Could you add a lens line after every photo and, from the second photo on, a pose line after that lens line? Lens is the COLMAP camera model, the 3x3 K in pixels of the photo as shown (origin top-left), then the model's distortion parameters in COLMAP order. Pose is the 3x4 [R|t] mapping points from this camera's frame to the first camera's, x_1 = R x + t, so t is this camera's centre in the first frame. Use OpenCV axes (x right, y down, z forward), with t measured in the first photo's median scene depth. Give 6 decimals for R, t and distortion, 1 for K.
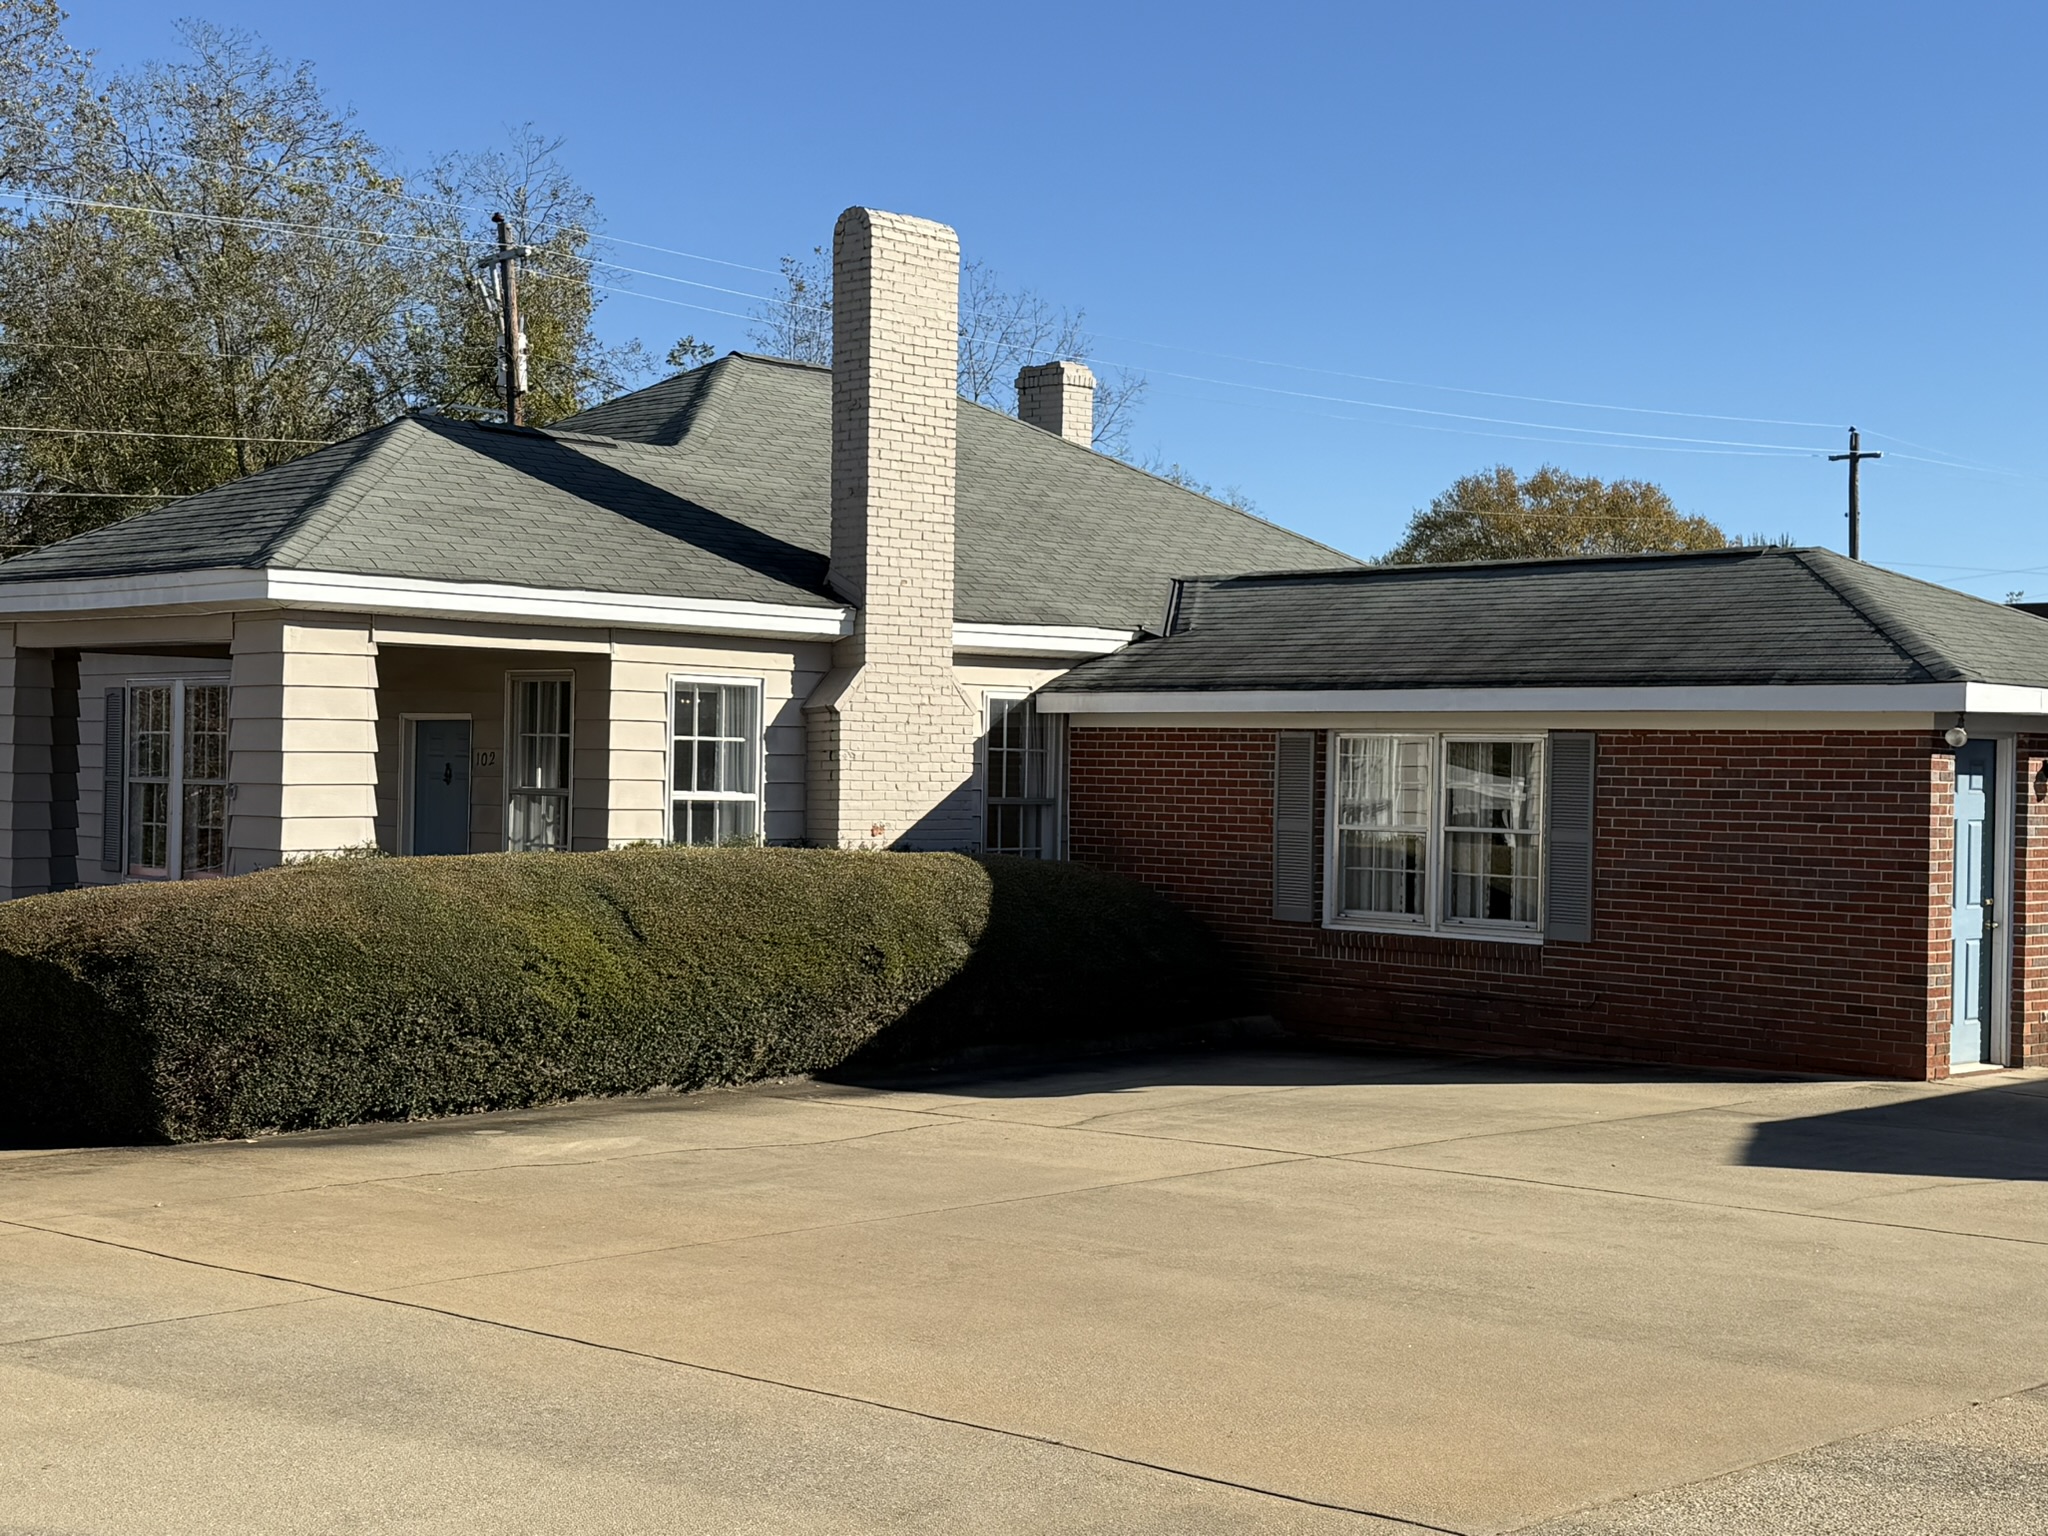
lens RADIAL K [[2691.4, 0, 1024.0], [0, 2691.4, 768.0], [0, 0, 1]] dist [0.248933, -0.706987]
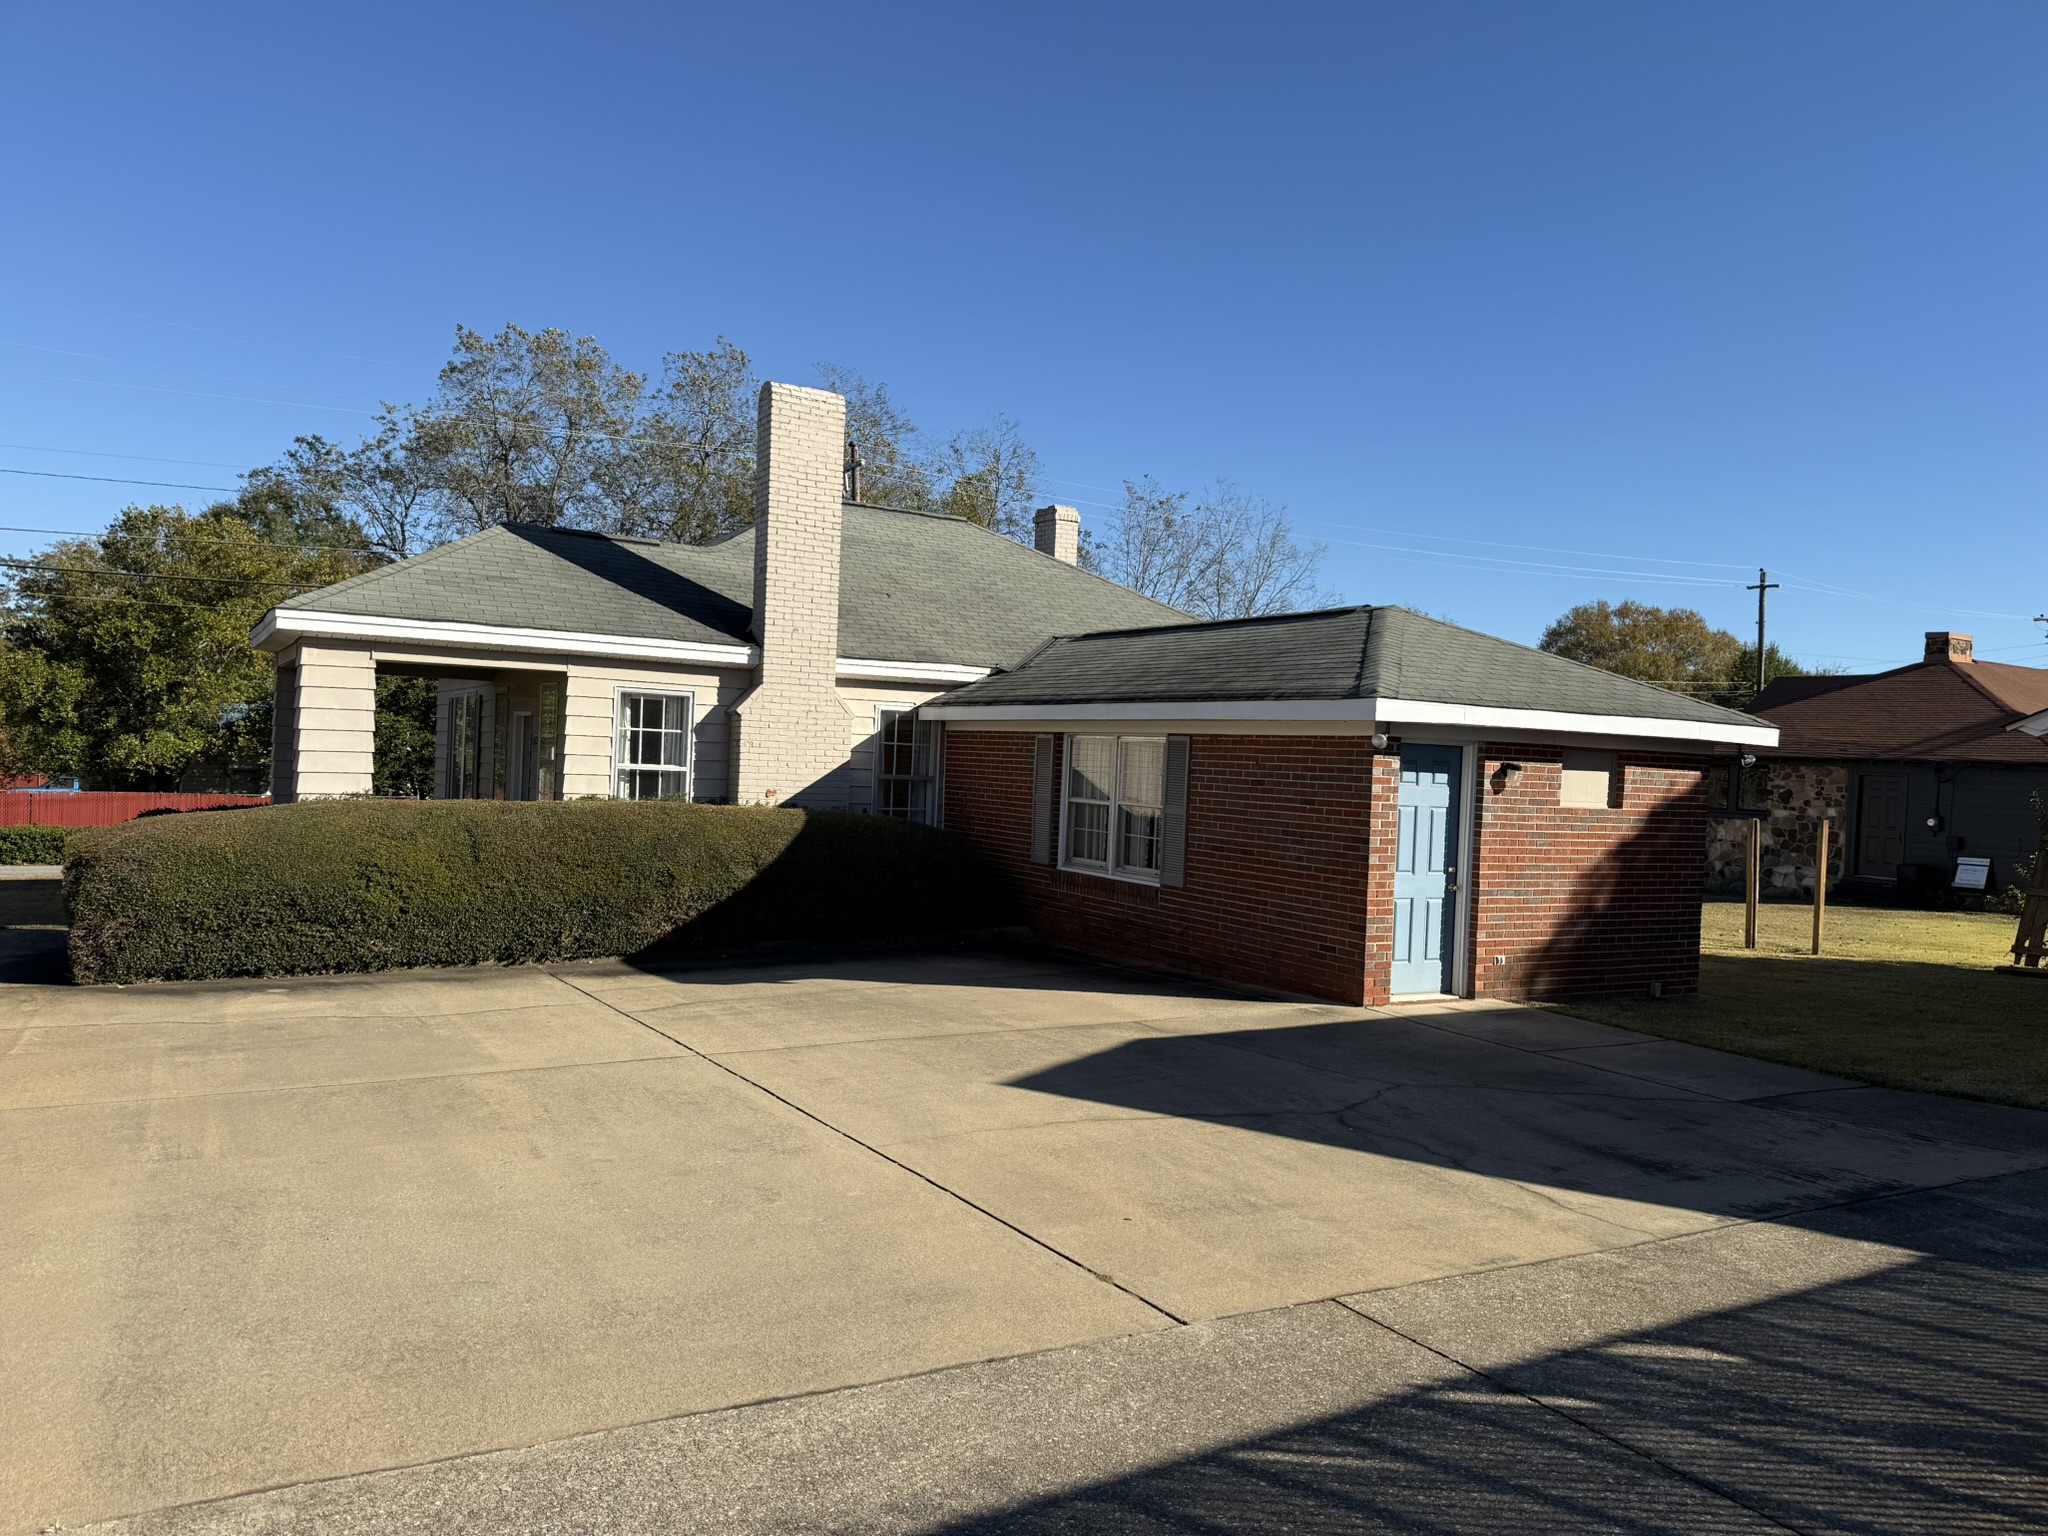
lens RADIAL K [[1440.0, 0, 997.6], [0, 1440.0, 773.0], [0, 0, 1]] dist [0.199221, -0.400783]
pose [[0.975404, 0.025870, -0.218900, 0.261471], [-0.024743, 0.999663, 0.007887, 0.002233], [0.219030, -0.002277, 0.975715, 0.245328]]
